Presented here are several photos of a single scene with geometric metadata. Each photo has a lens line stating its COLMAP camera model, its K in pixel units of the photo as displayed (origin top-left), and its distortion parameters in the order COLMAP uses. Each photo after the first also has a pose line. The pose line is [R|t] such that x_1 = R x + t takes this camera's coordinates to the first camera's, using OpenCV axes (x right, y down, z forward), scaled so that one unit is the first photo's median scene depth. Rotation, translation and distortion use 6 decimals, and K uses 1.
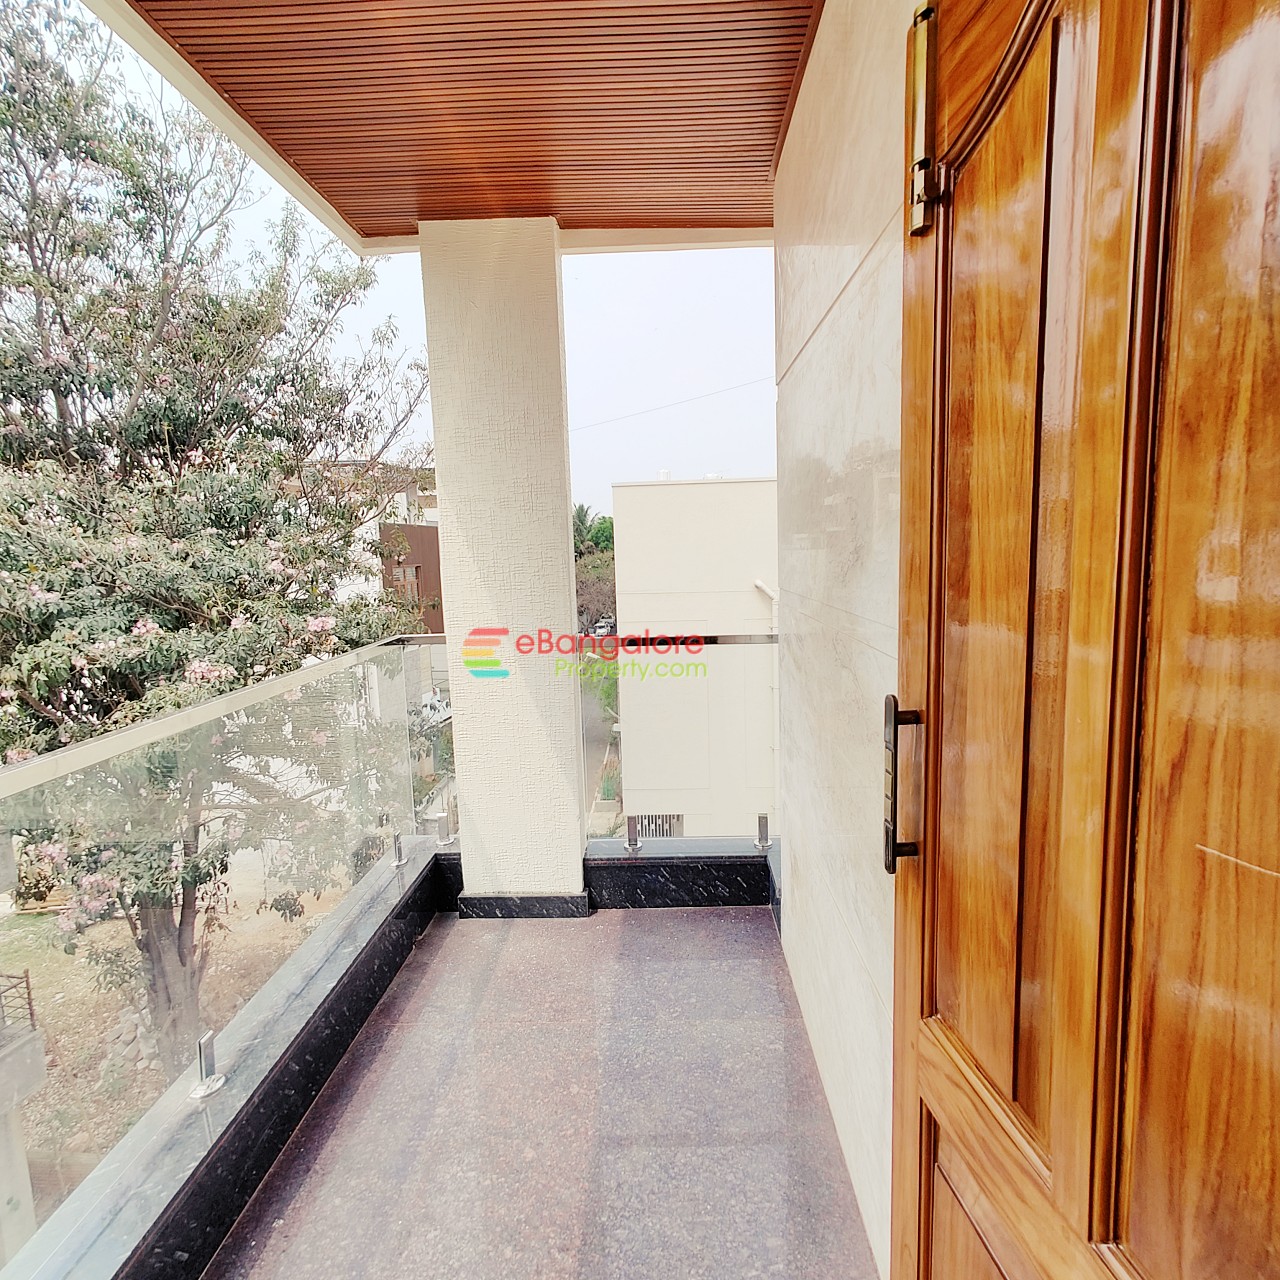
lens RADIAL K [[758.1, 0, 658.7], [0, 758.1, 637.1], [0, 0, 1]] dist [-0.001508, -0.000286]
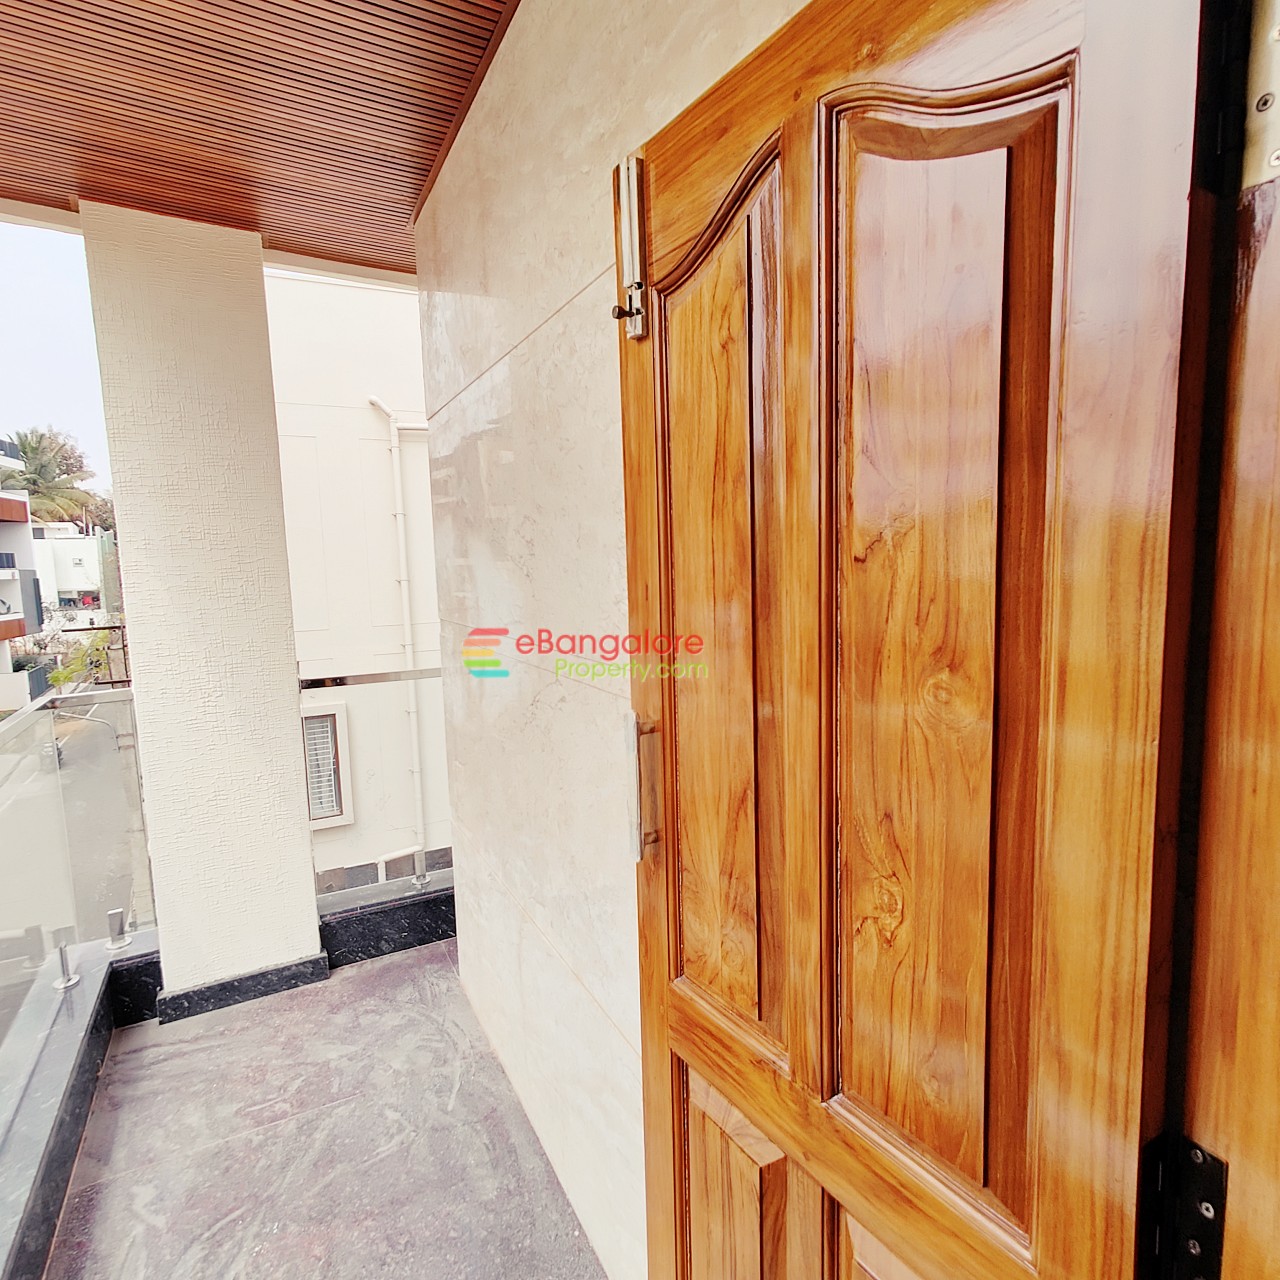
lens RADIAL K [[758.1, 0, 658.7], [0, 758.1, 637.1], [0, 0, 1]] dist [-0.001508, -0.000286]
pose [[0.840353, -0.033835, 0.540982, -0.242030], [0.056094, 0.998120, -0.024709, -0.005772], [-0.539128, 0.051110, 0.840671, -0.028591]]
